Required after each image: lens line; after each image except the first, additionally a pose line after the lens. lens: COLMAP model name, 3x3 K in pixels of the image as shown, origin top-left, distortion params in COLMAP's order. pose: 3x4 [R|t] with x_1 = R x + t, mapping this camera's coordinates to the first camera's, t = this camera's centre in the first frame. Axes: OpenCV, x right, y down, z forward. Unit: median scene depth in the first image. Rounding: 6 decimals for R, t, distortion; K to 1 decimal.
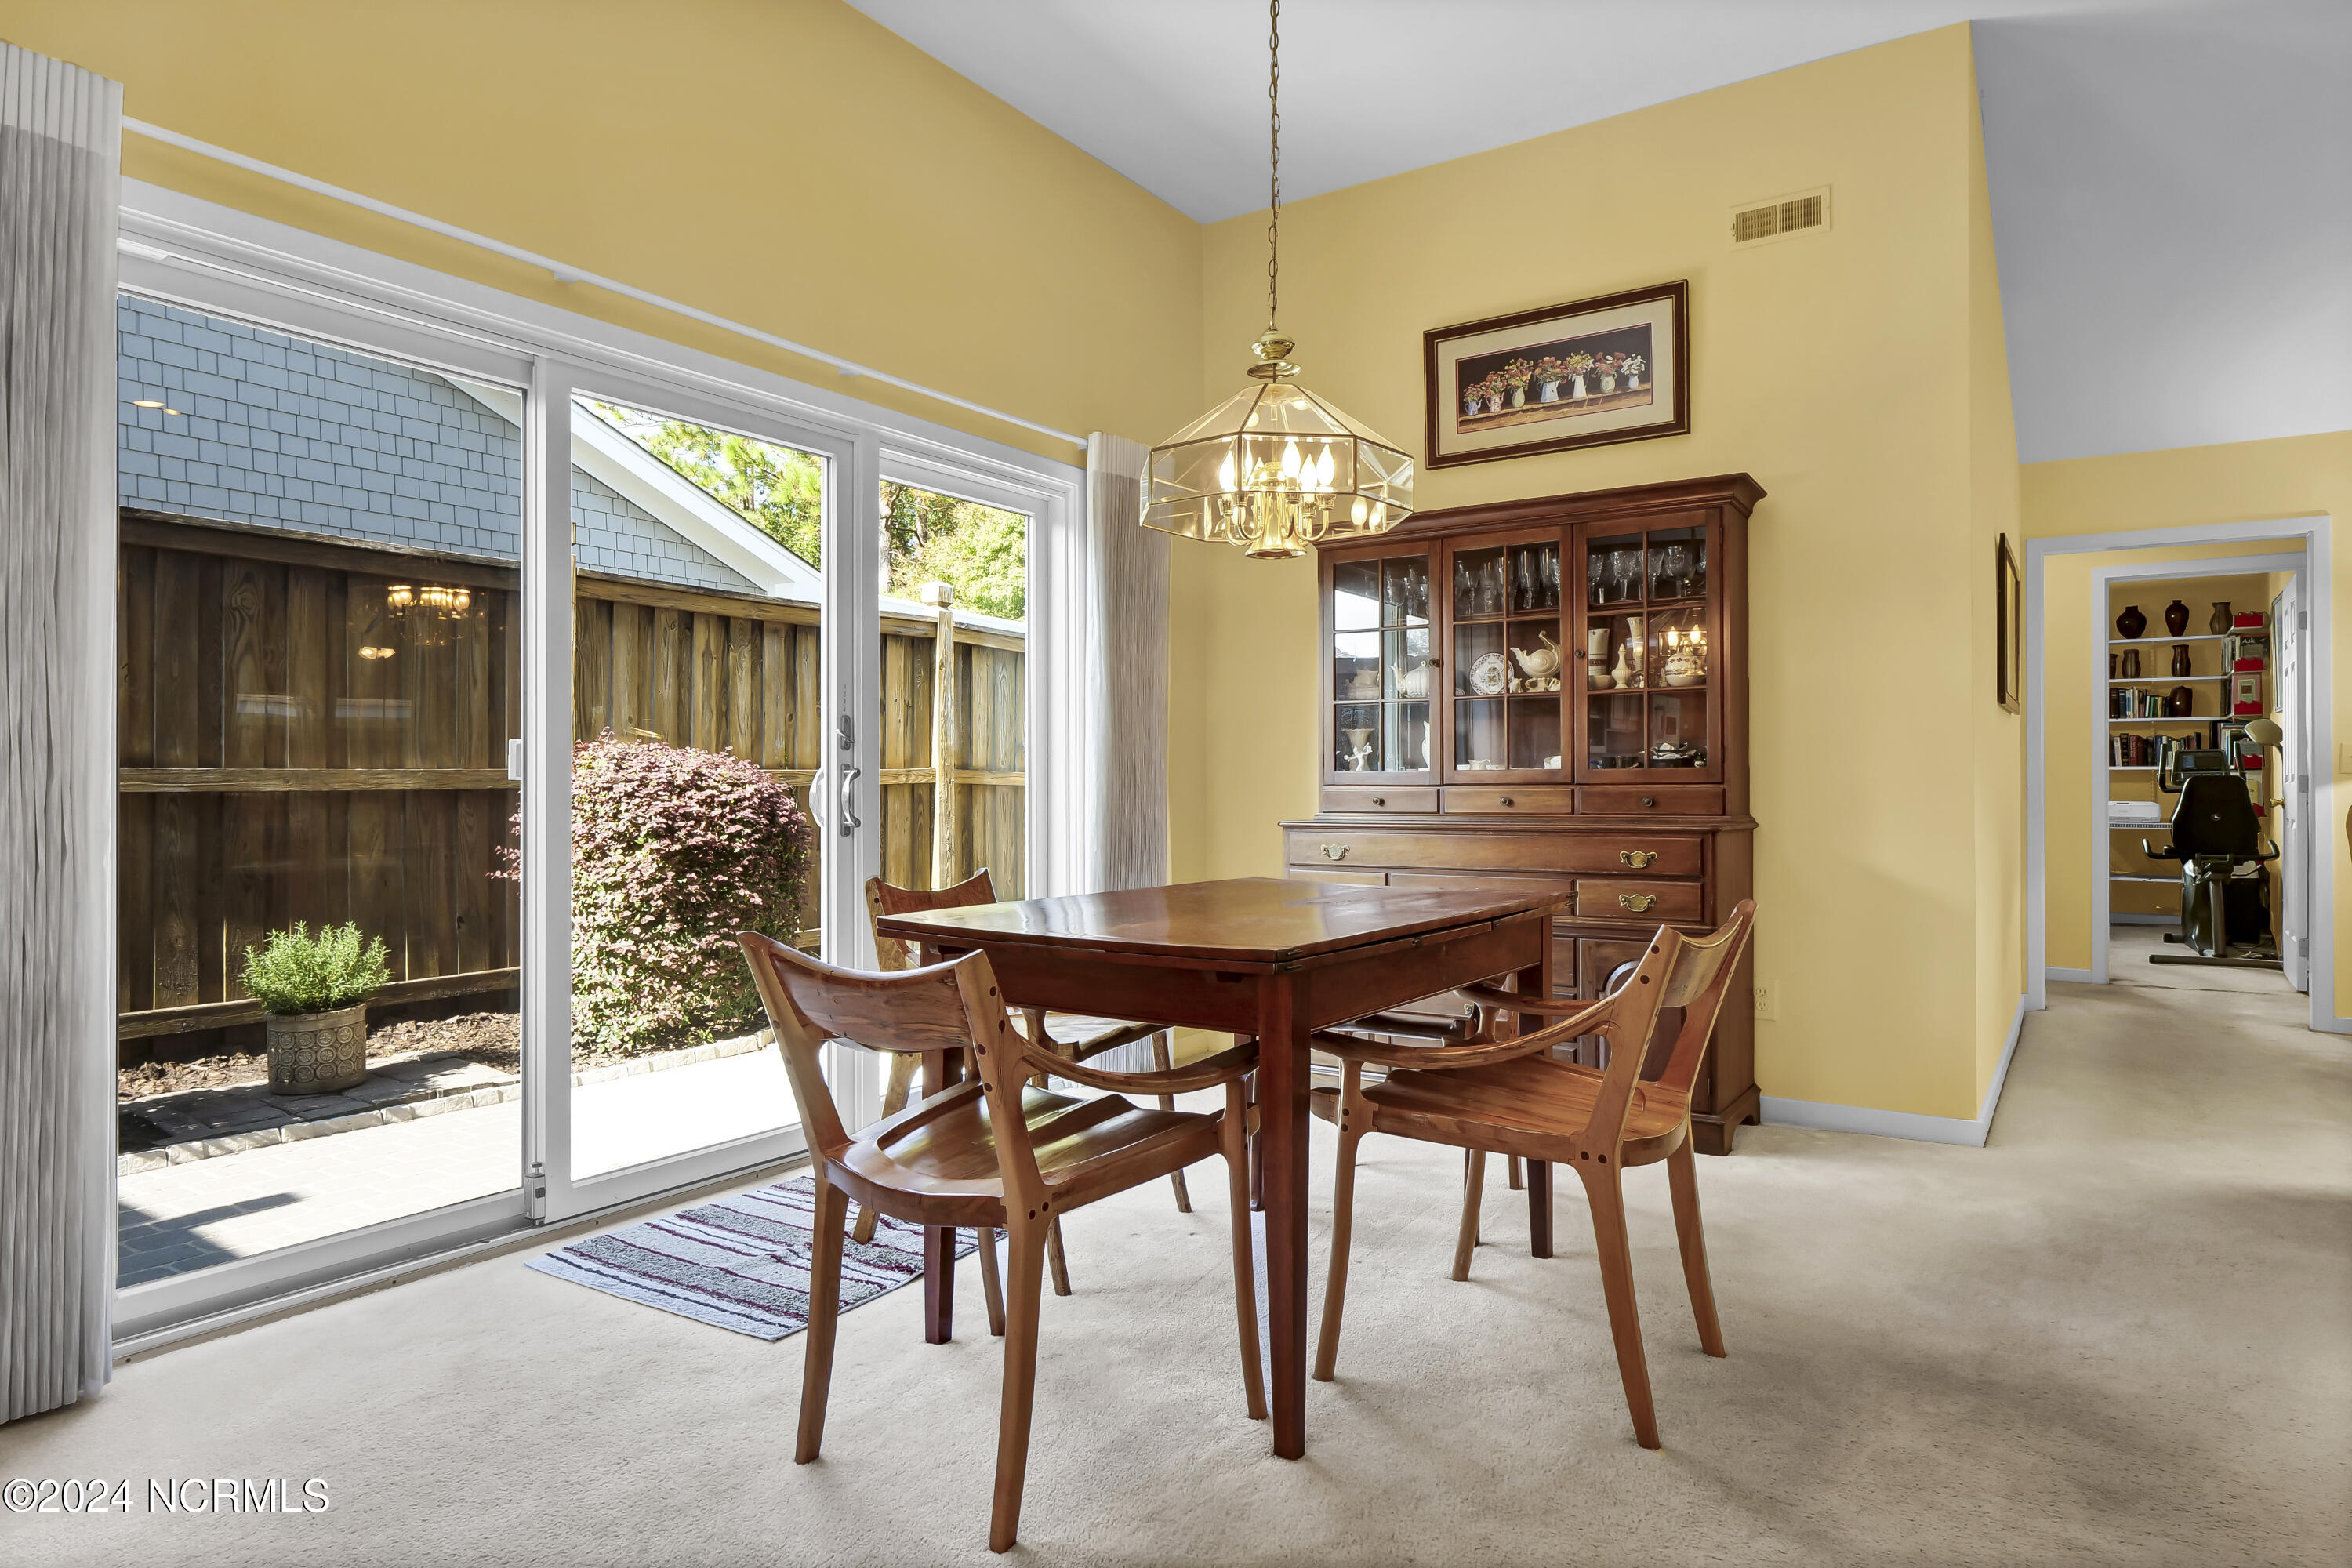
lens RADIAL K [[1381.2, 0, 1178.1], [0, 1381.2, 776.6], [0, 0, 1]] dist [-0.006173, -0.000057]
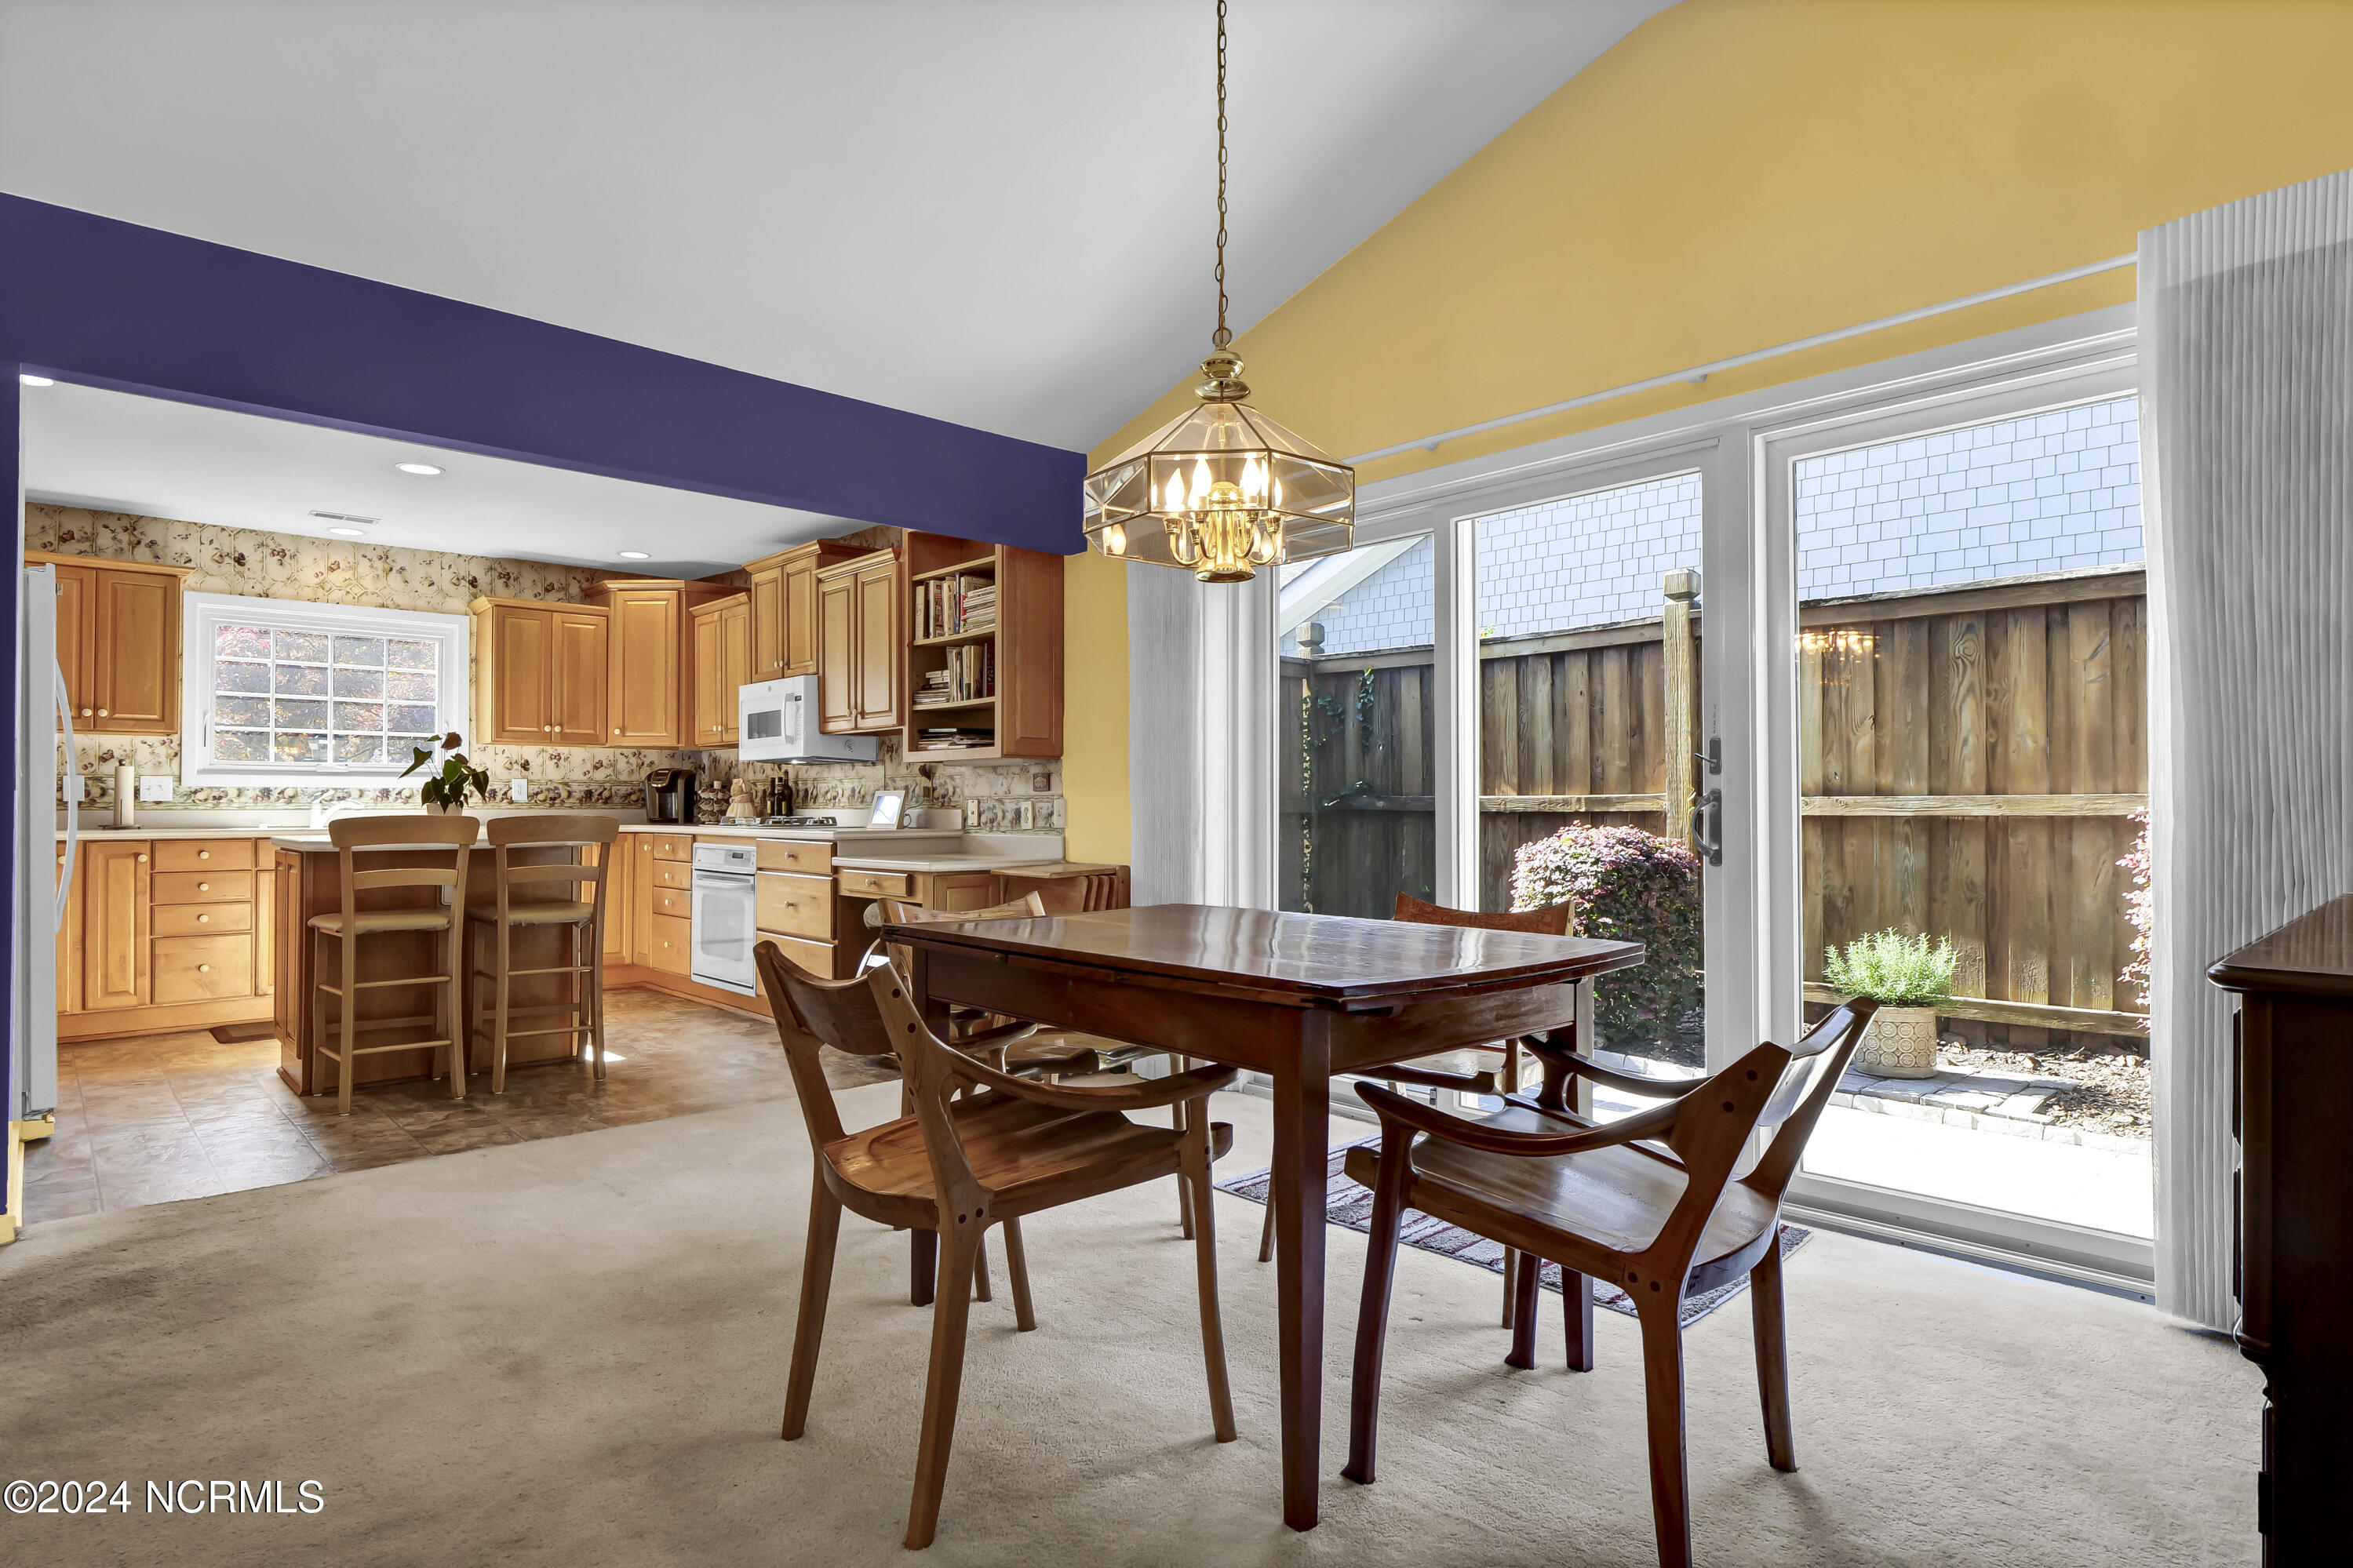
lens RADIAL K [[1226.7, 0, 1176.5], [0, 1226.7, 784.0], [0, 0, 1]] dist [-0.001785, -0.000530]
pose [[-0.228662, -0.018286, -0.973334, 0.578593], [0.003349, 0.999803, -0.019570, 0.003118], [0.973500, -0.007735, -0.228556, 0.732911]]
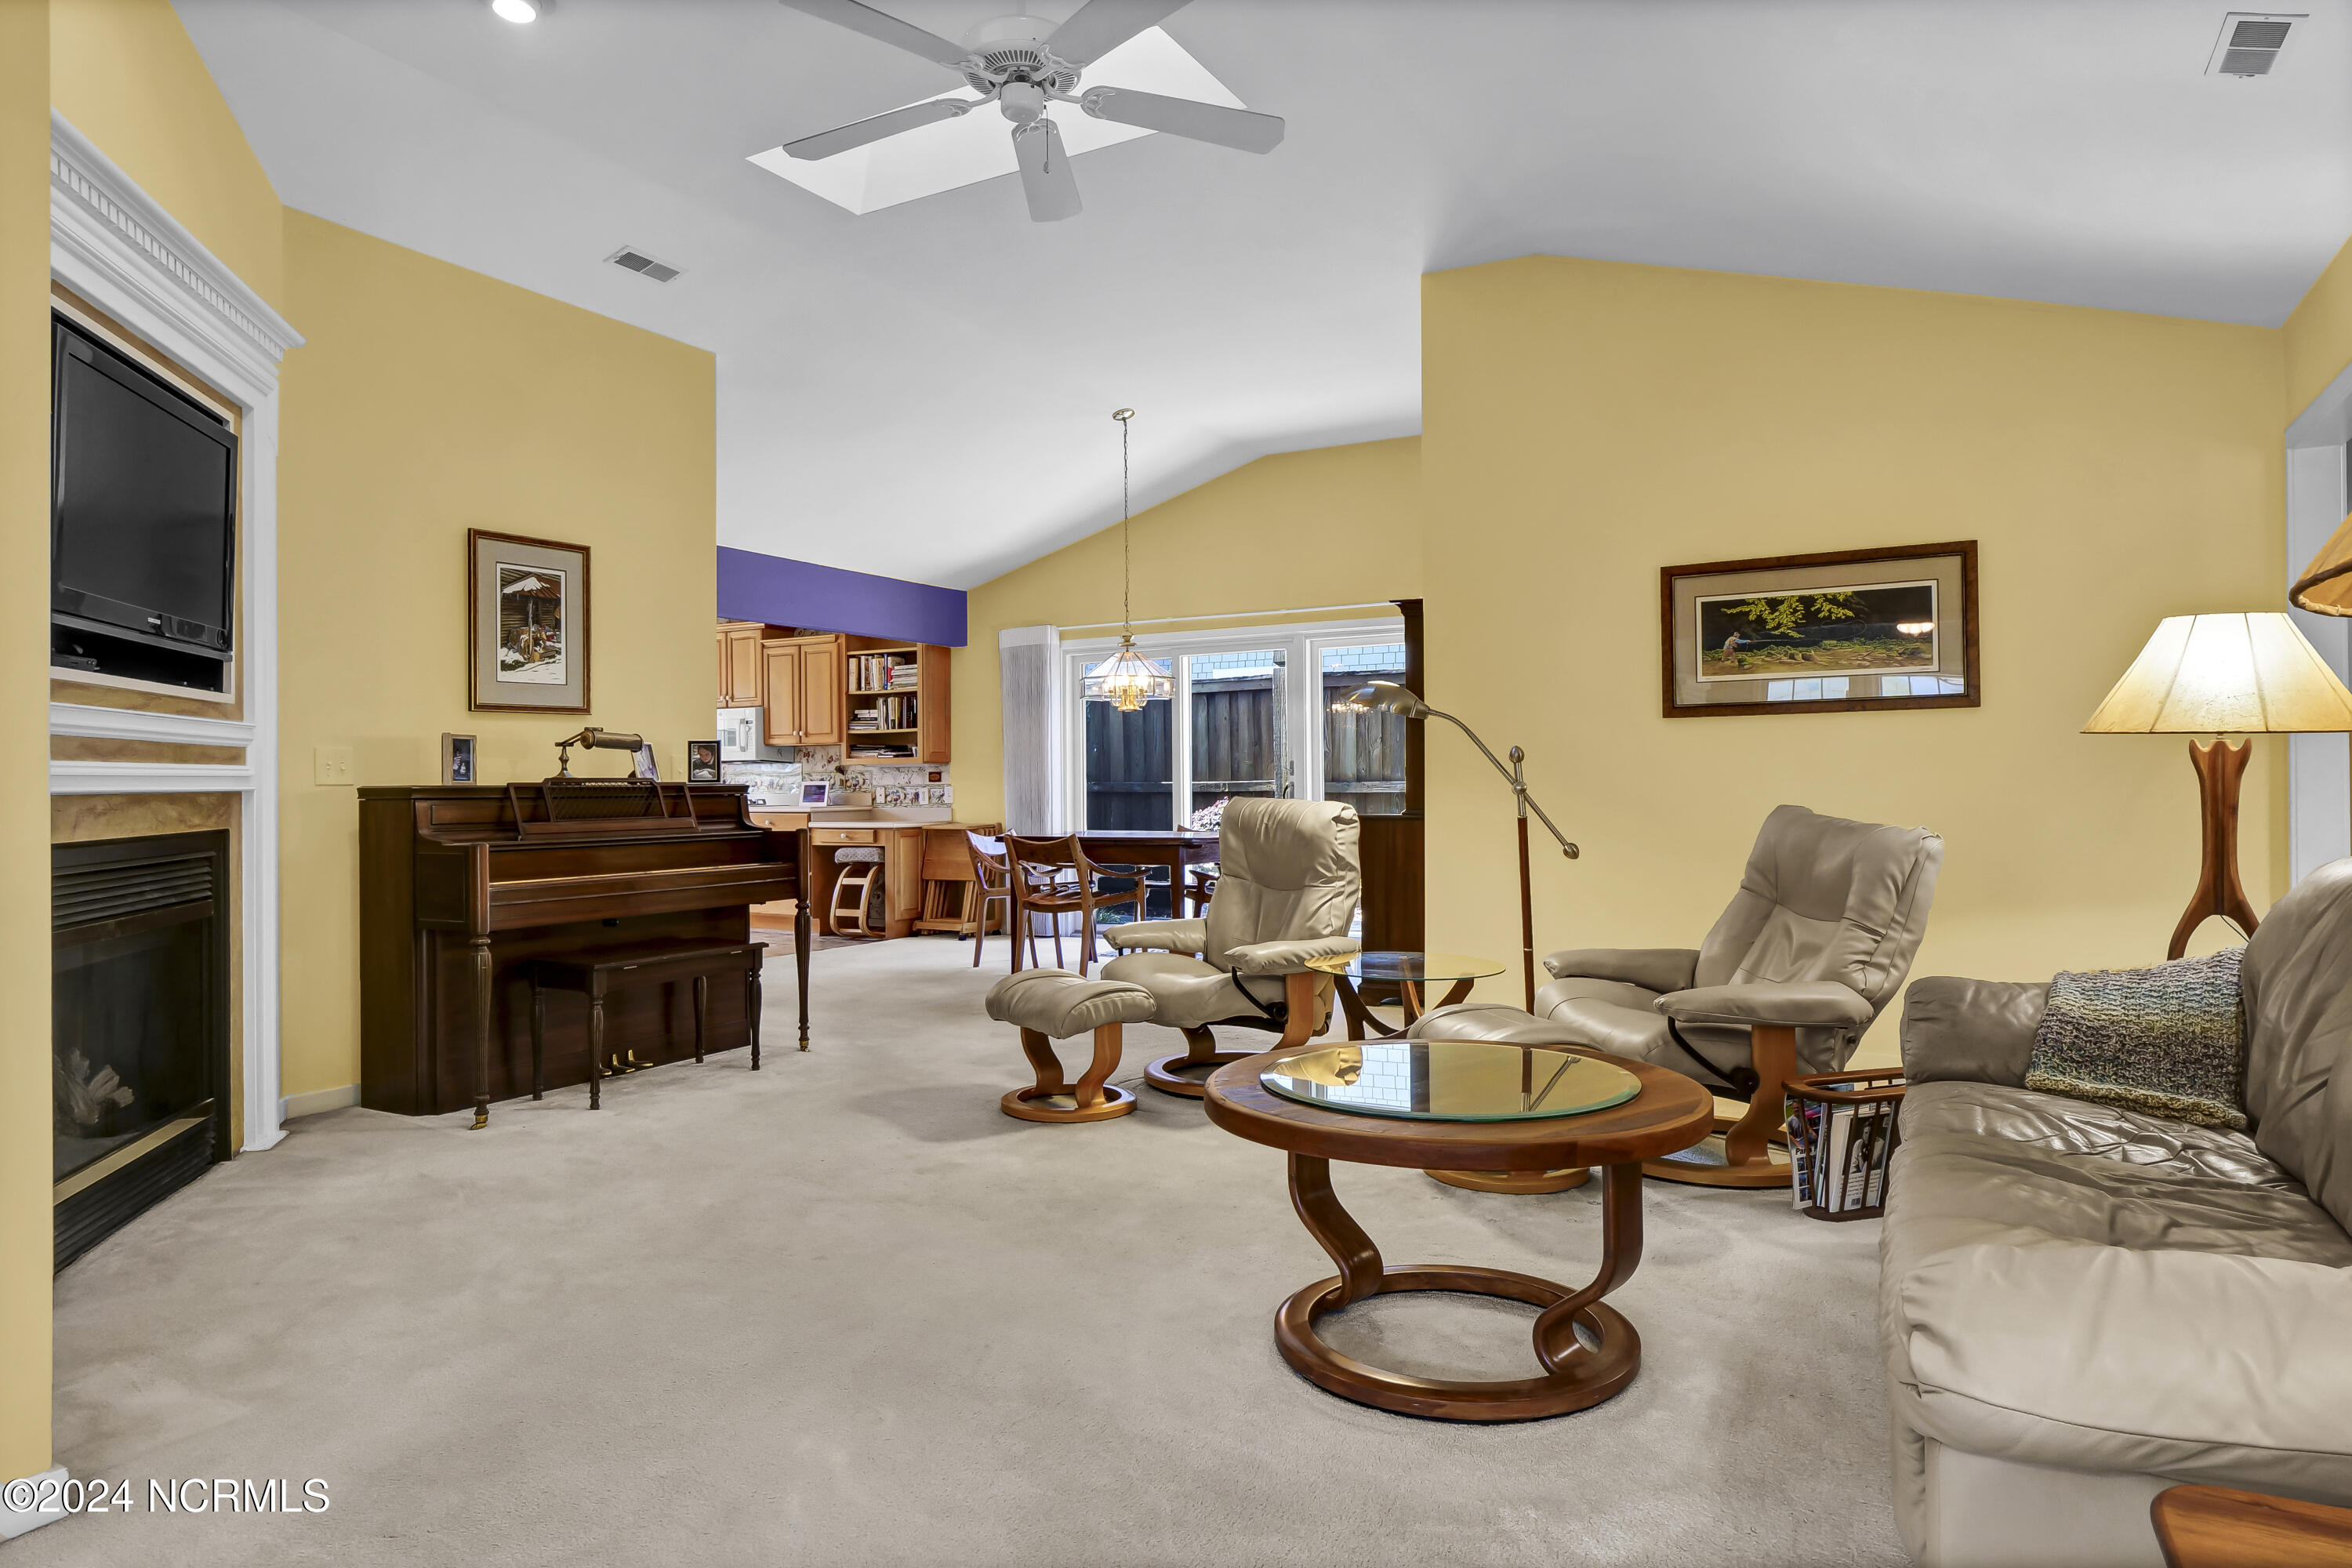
lens RADIAL K [[1381.2, 0, 1178.1], [0, 1381.2, 776.6], [0, 0, 1]] dist [-0.006173, -0.000057]
pose [[0.079167, -0.009092, -0.996820, 1.773716], [0.011969, 0.999895, -0.008170, 0.000838], [0.996790, -0.011285, 0.079267, 0.554689]]
